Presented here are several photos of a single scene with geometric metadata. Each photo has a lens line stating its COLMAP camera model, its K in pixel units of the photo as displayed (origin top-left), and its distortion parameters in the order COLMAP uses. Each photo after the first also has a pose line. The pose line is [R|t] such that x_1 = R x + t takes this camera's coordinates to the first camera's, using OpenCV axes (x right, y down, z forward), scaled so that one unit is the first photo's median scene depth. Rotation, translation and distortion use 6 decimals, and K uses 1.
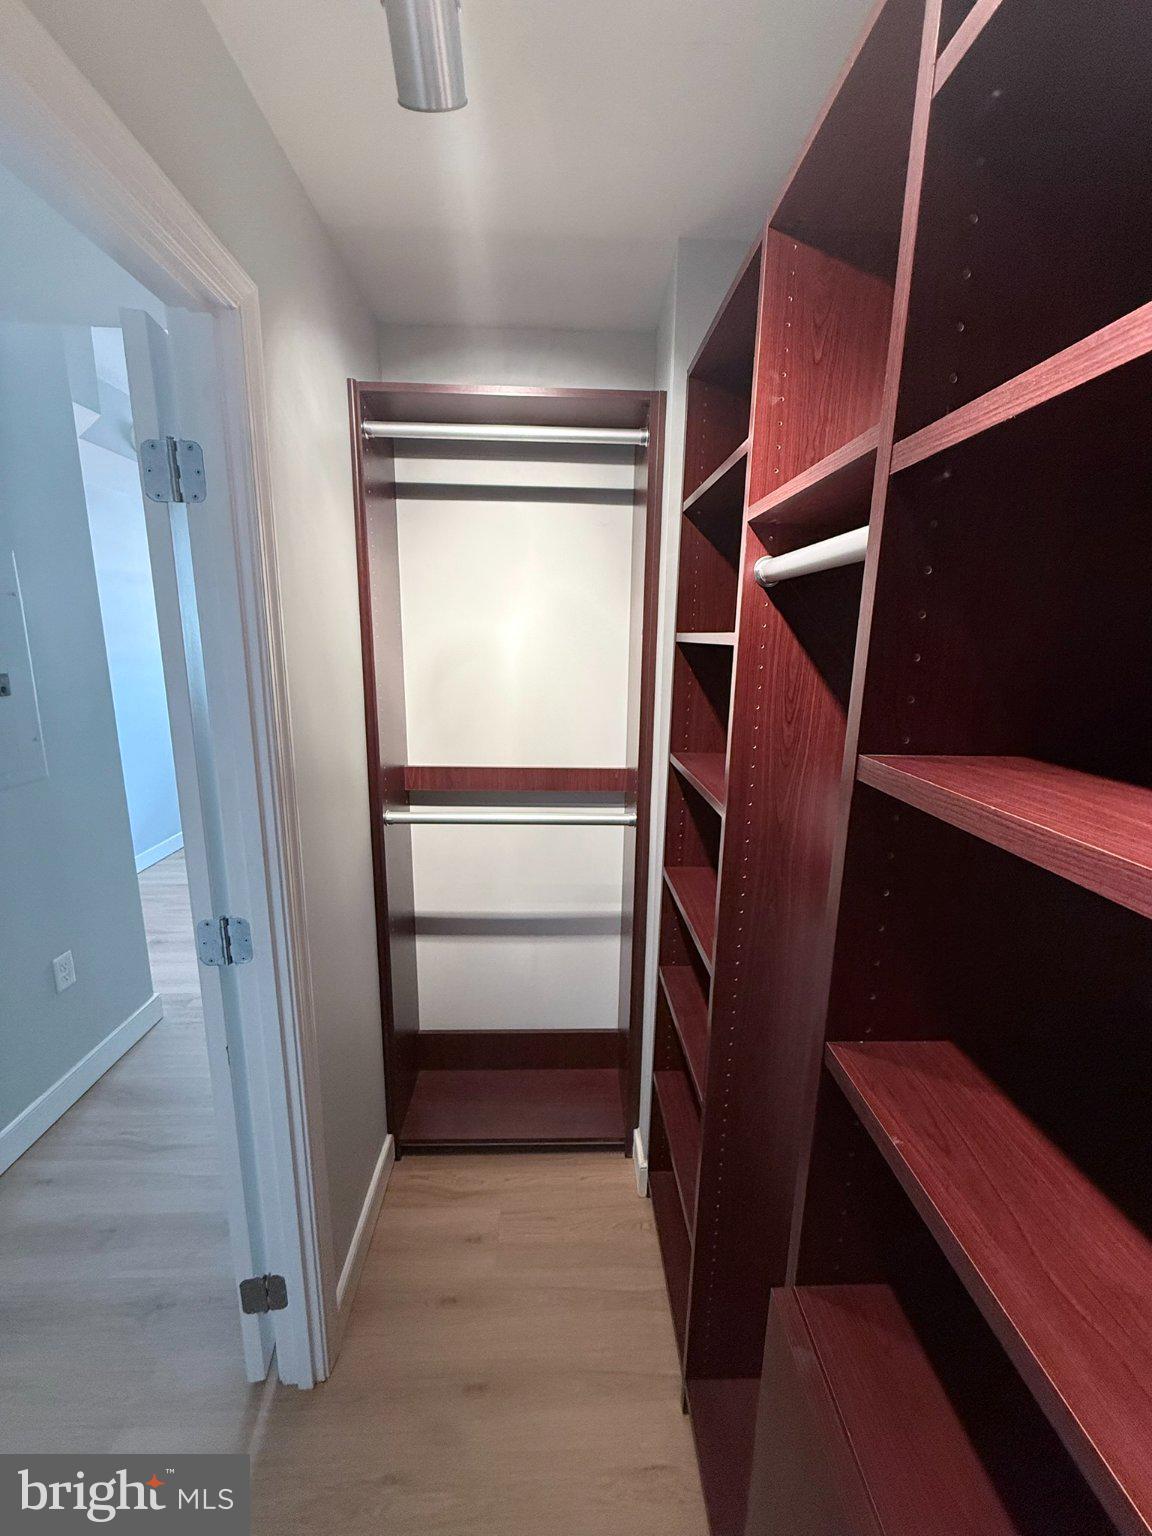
lens RADIAL K [[611.7, 0, 578.1], [0, 611.7, 766.7], [0, 0, 1]] dist [-0.000184, 0.000080]
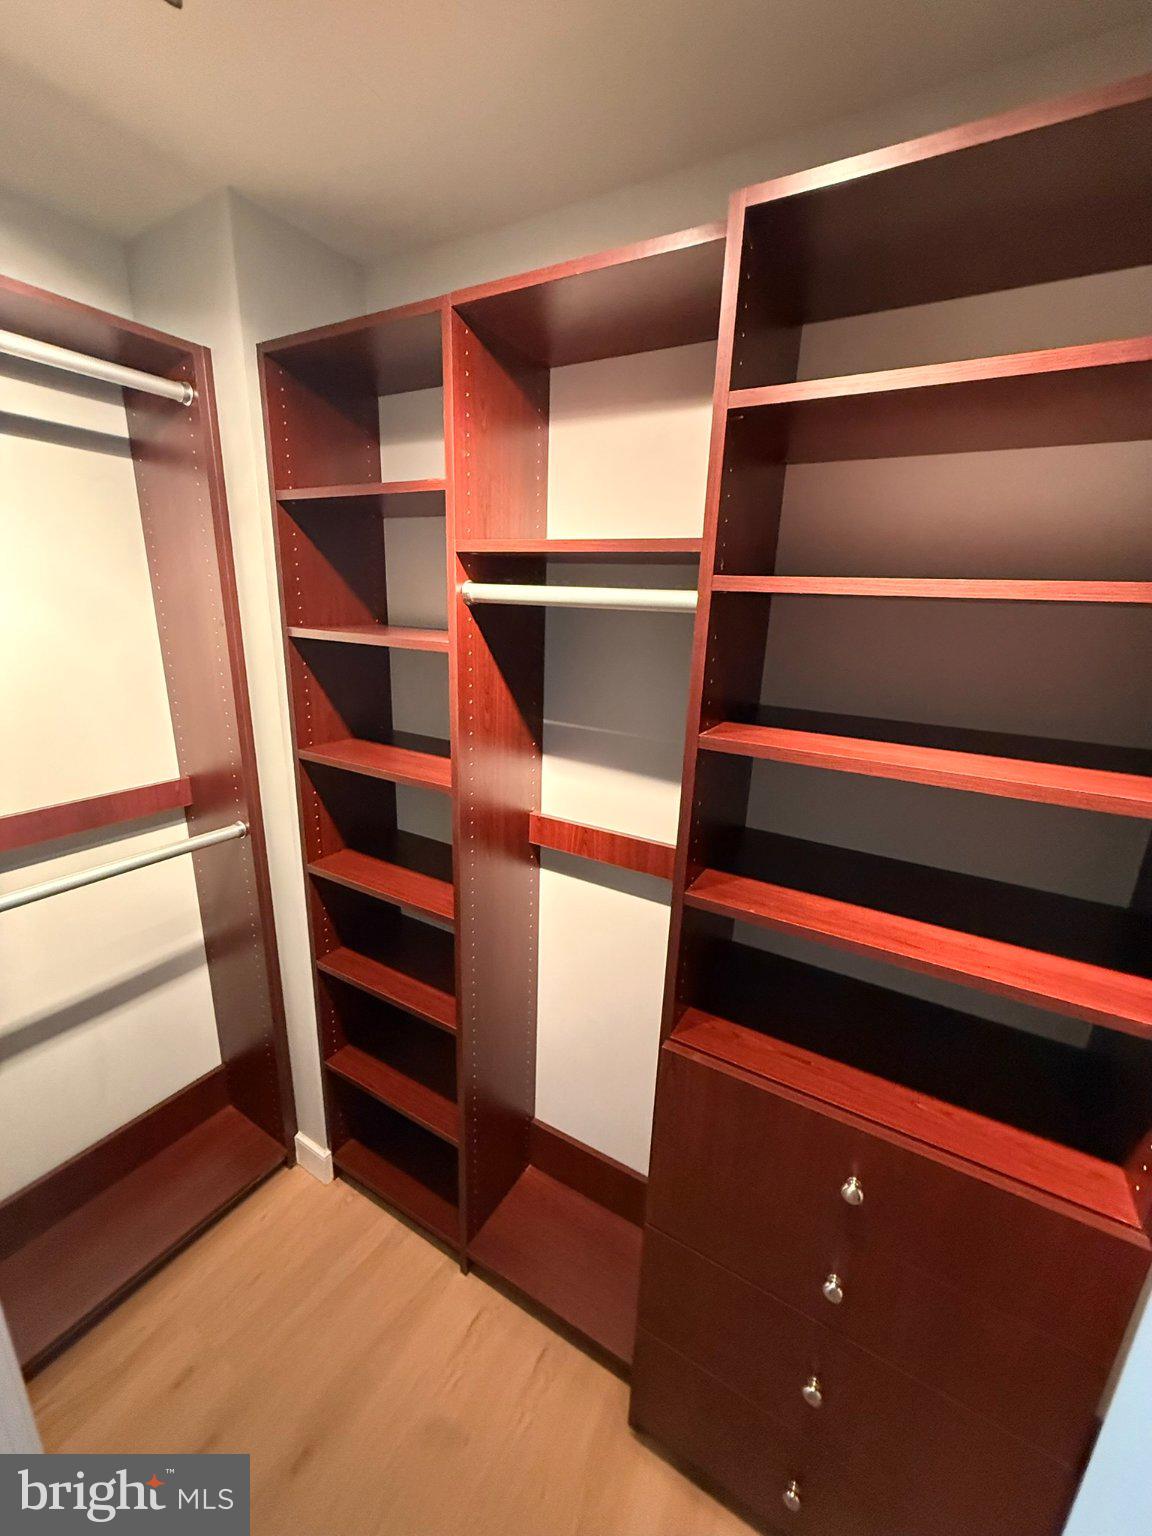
lens RADIAL K [[611.7, 0, 578.1], [0, 611.7, 766.7], [0, 0, 1]] dist [-0.000184, 0.000080]
pose [[0.533398, -0.224093, 0.815641, -0.410604], [0.148985, 0.974083, 0.170193, -0.095455], [-0.832641, 0.030737, 0.552960, 0.087529]]
